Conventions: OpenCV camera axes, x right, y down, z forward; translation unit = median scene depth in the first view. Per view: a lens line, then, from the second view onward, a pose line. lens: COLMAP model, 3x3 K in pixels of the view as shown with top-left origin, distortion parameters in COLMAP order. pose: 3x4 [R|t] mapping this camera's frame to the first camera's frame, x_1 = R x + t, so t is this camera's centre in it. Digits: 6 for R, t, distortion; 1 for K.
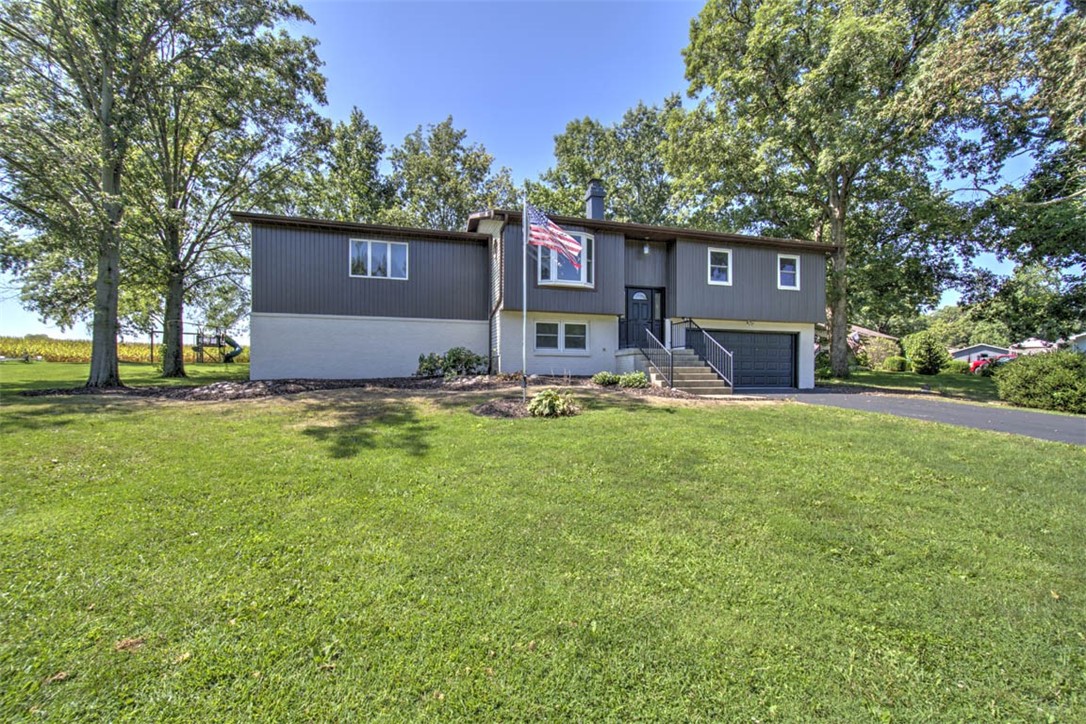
lens RADIAL K [[462.3, 0, 543.6], [0, 462.3, 362.2], [0, 0, 1]] dist [0.001756, -0.002358]
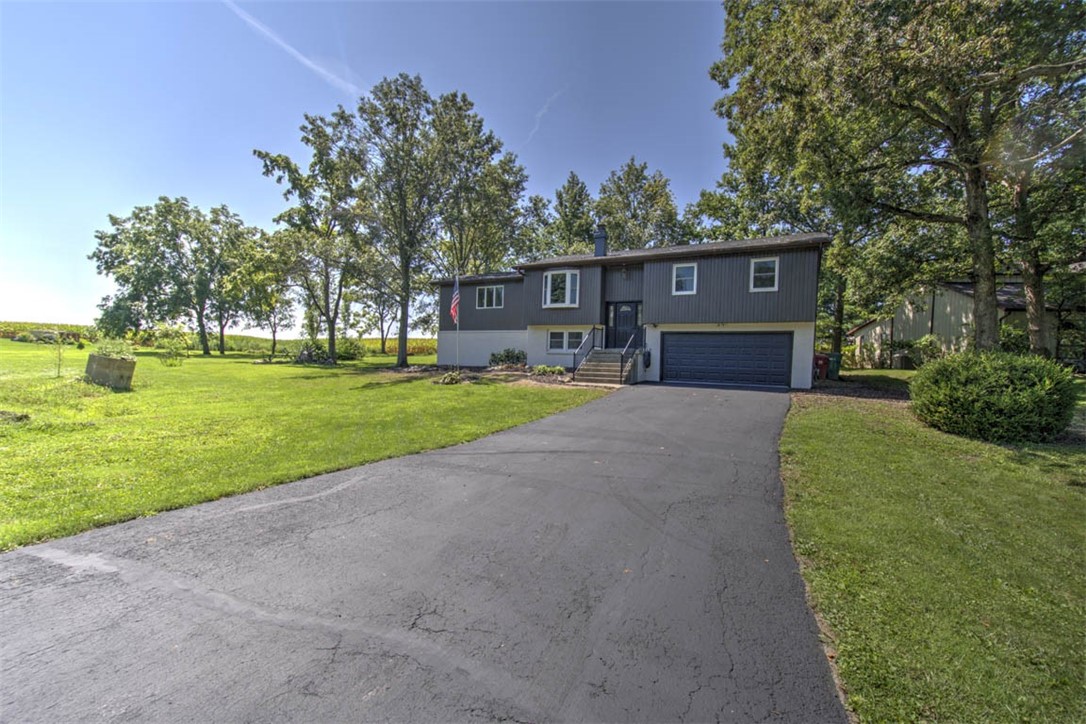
lens RADIAL K [[462.3, 0, 541.0], [0, 462.3, 363.0], [0, 0, 1]] dist [0.001756, -0.002358]
pose [[0.723835, 0.018951, -0.689712, 0.986525], [-0.008721, 0.999794, 0.018319, -0.011327], [0.689918, -0.007245, 0.723852, -0.116991]]
